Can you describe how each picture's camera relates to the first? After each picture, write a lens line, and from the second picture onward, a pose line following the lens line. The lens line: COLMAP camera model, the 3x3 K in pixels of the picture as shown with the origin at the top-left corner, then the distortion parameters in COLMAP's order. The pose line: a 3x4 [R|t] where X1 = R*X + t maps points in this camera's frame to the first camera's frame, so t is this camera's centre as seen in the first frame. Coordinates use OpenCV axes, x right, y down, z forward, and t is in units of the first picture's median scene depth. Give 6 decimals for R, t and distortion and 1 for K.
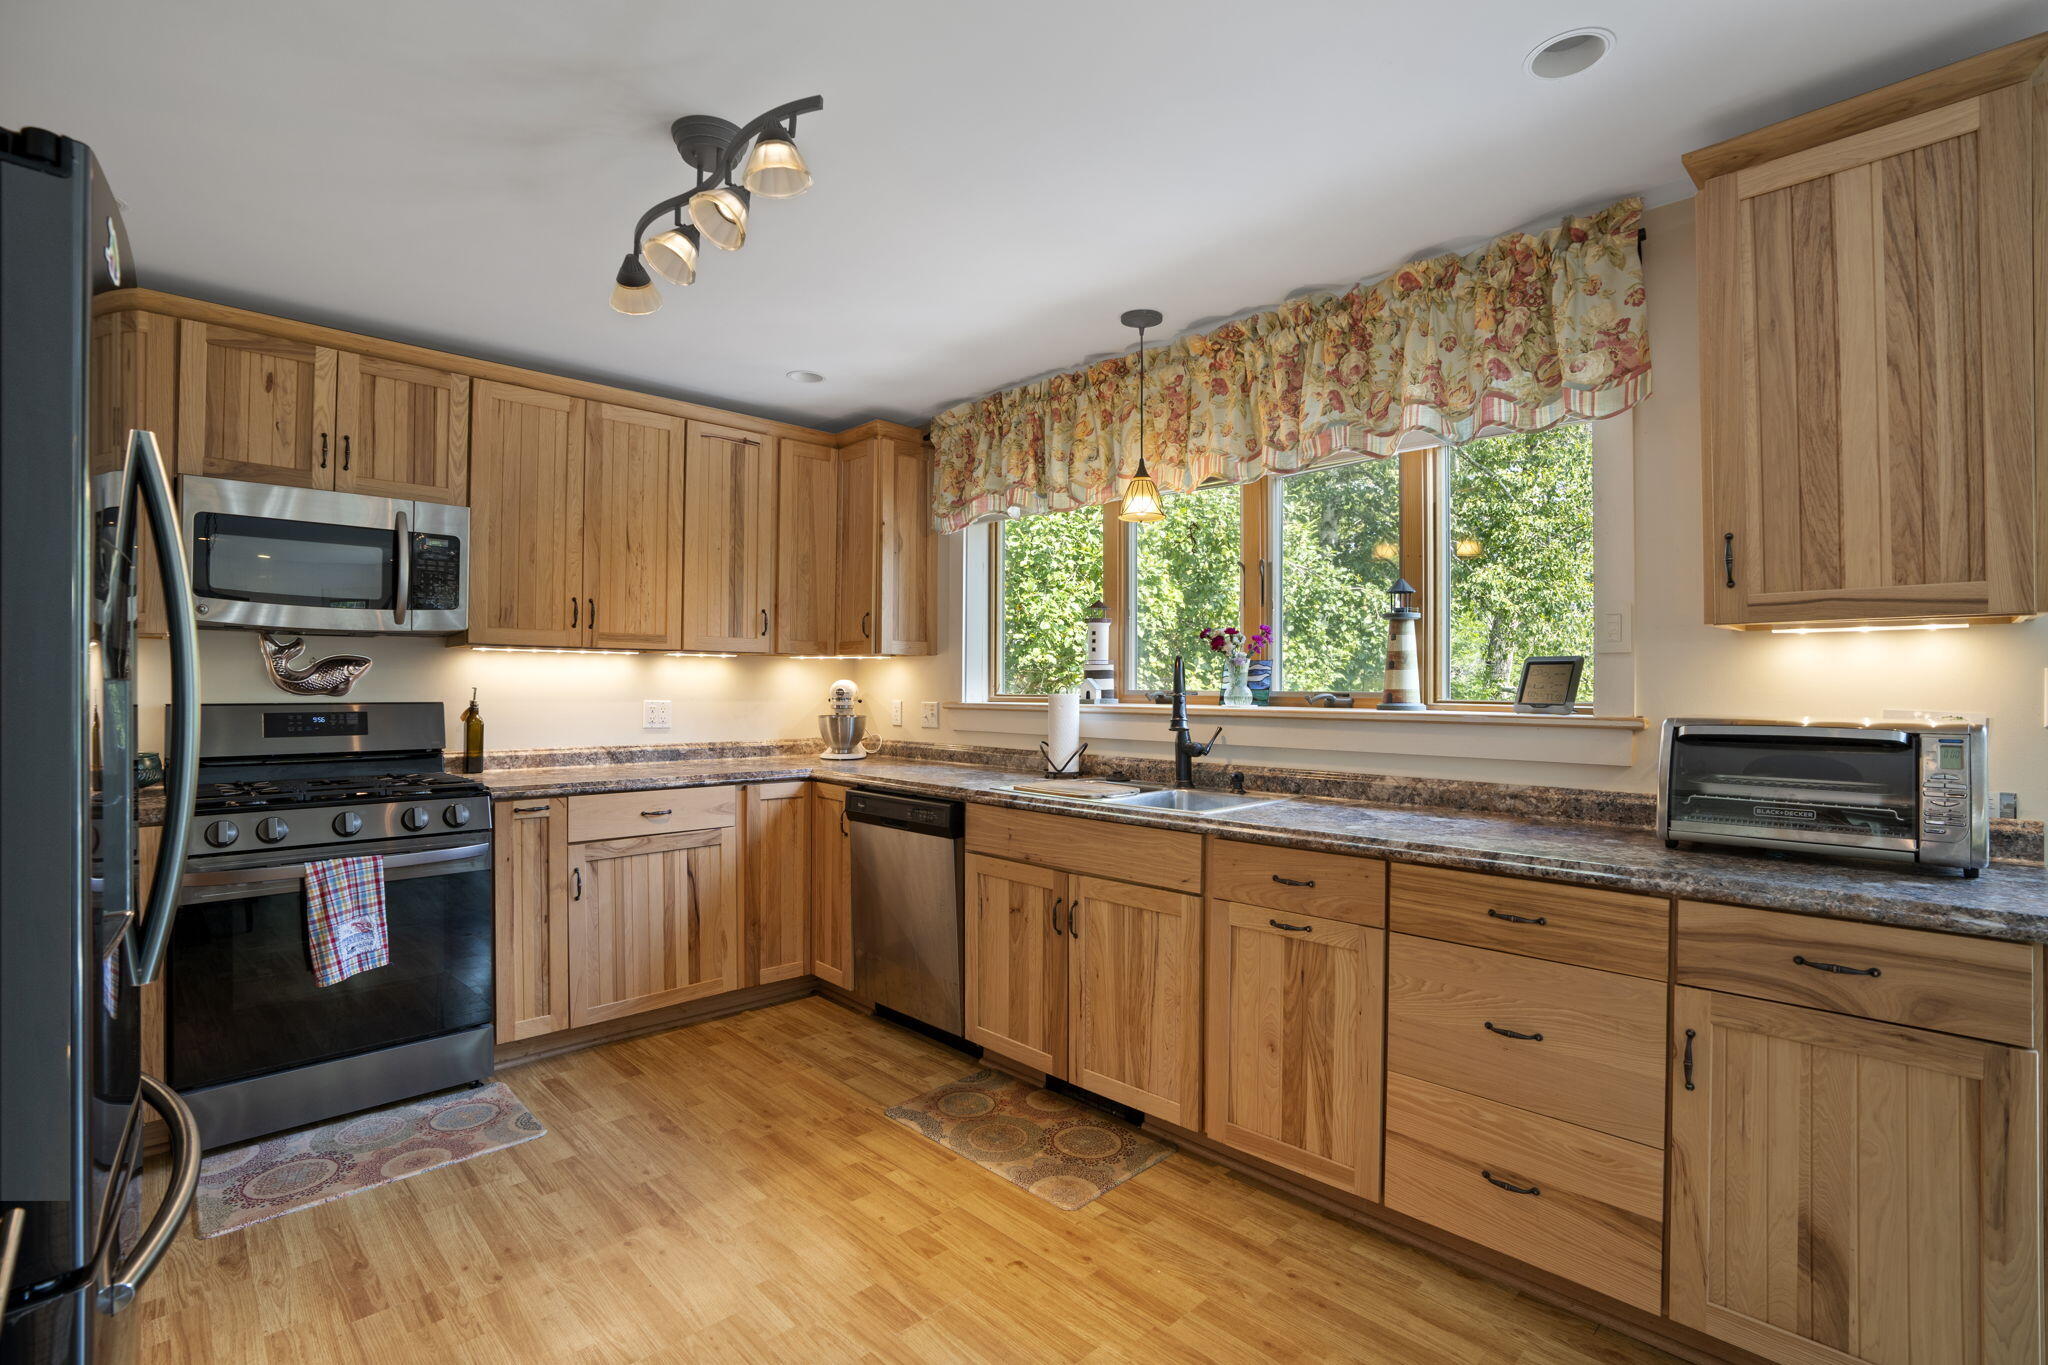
lens RADIAL K [[935.4, 0, 1018.2], [0, 935.4, 696.6], [0, 0, 1]] dist [-0.017197, 0.007704]
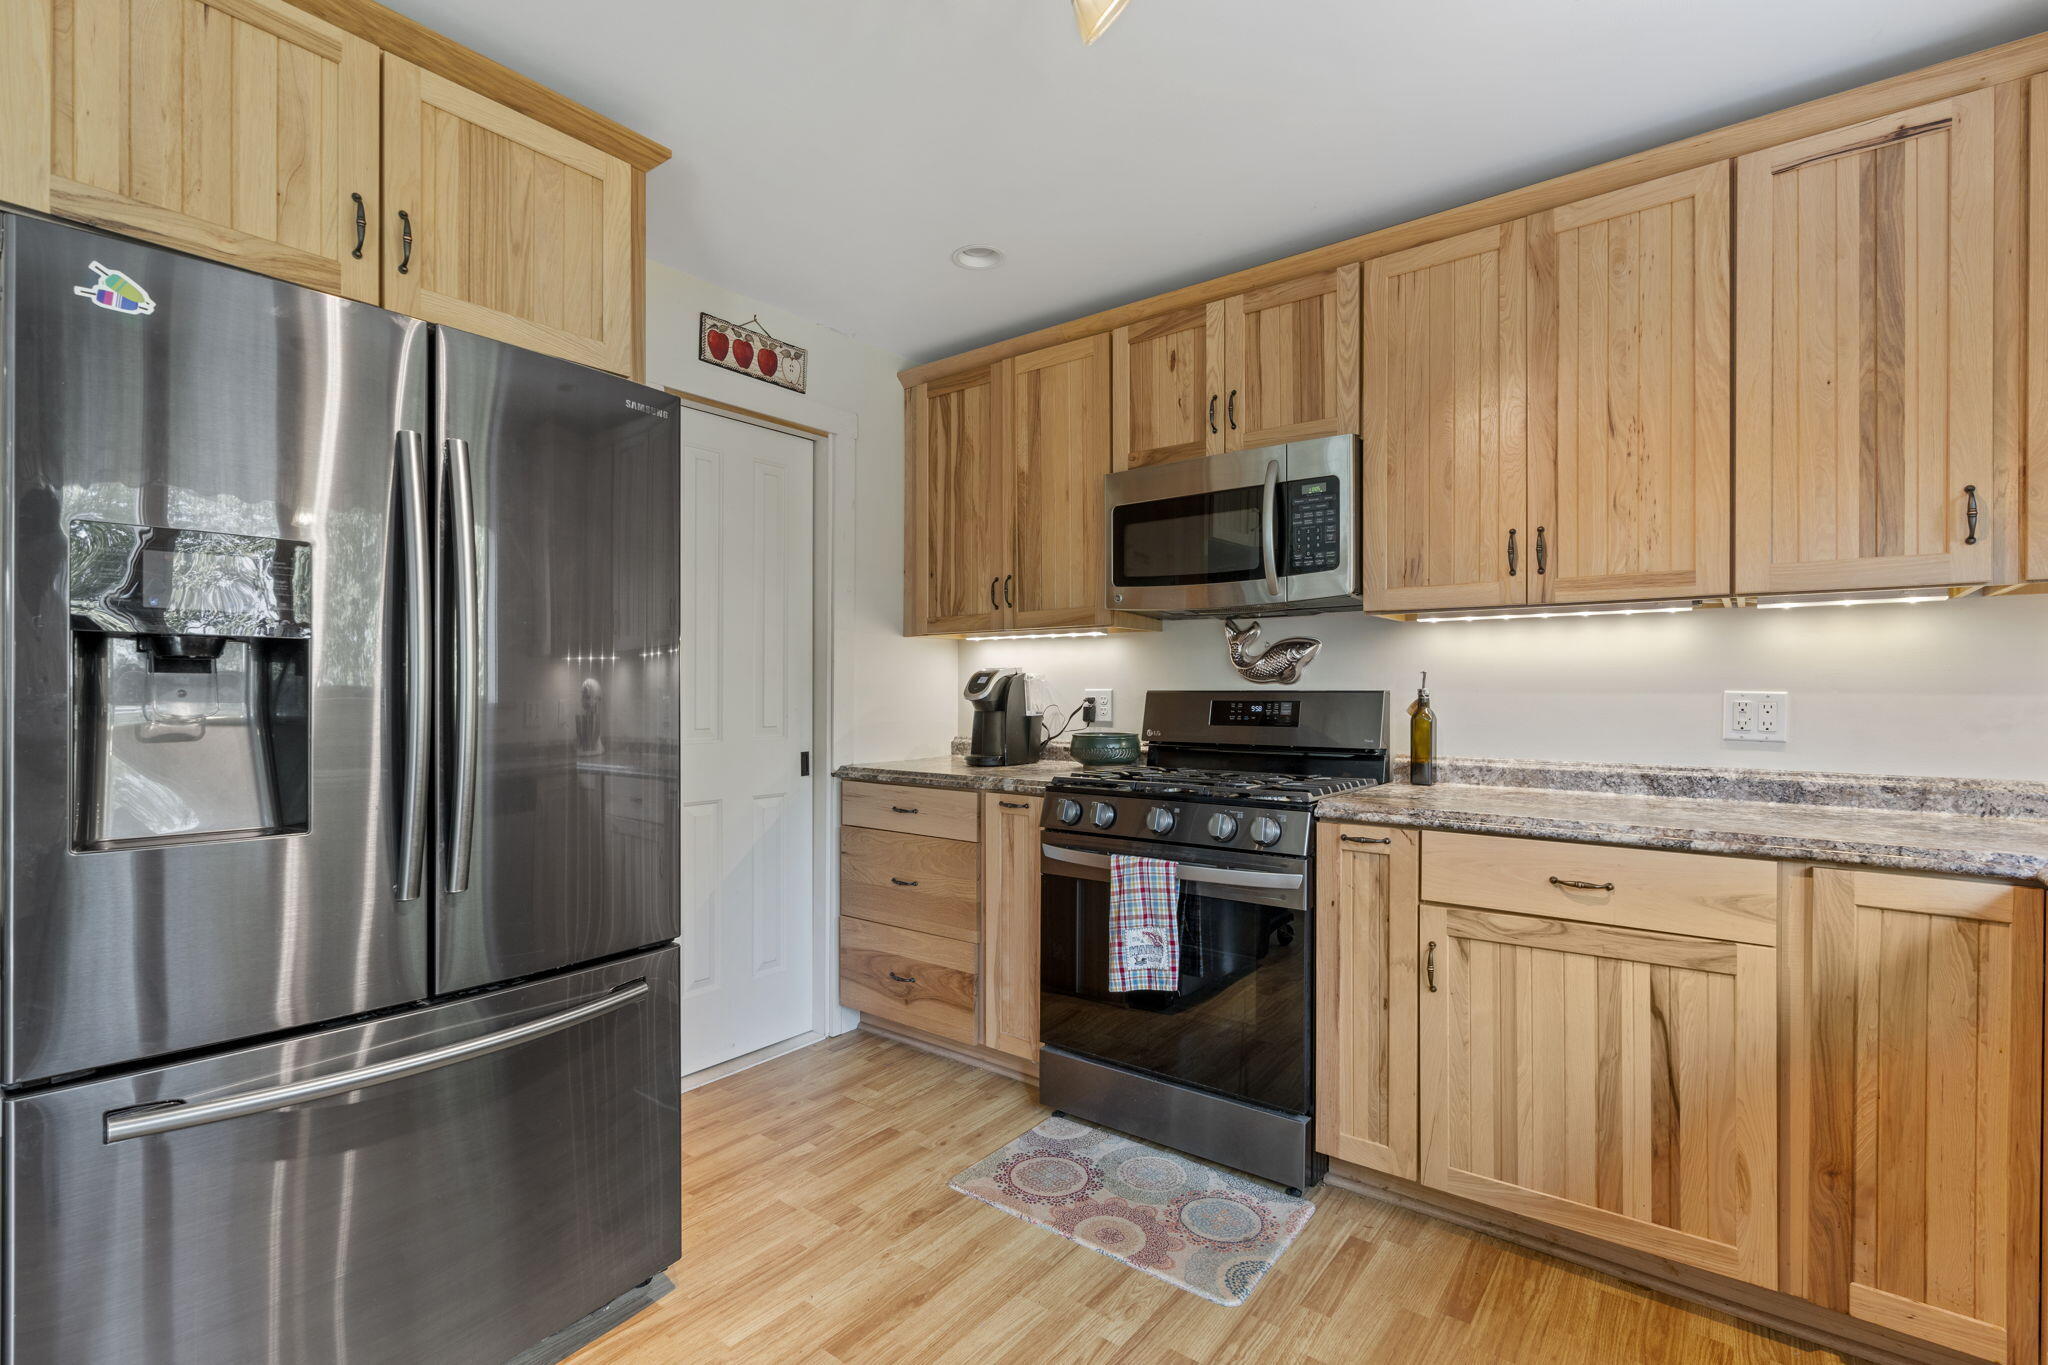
lens RADIAL K [[935.4, 0, 1018.2], [0, 935.4, 696.6], [0, 0, 1]] dist [-0.017197, 0.007704]
pose [[0.140947, -0.000680, -0.990017, 0.131113], [-0.011505, 0.999931, -0.002325, 0.018174], [0.989950, 0.011717, 0.140930, 0.633670]]
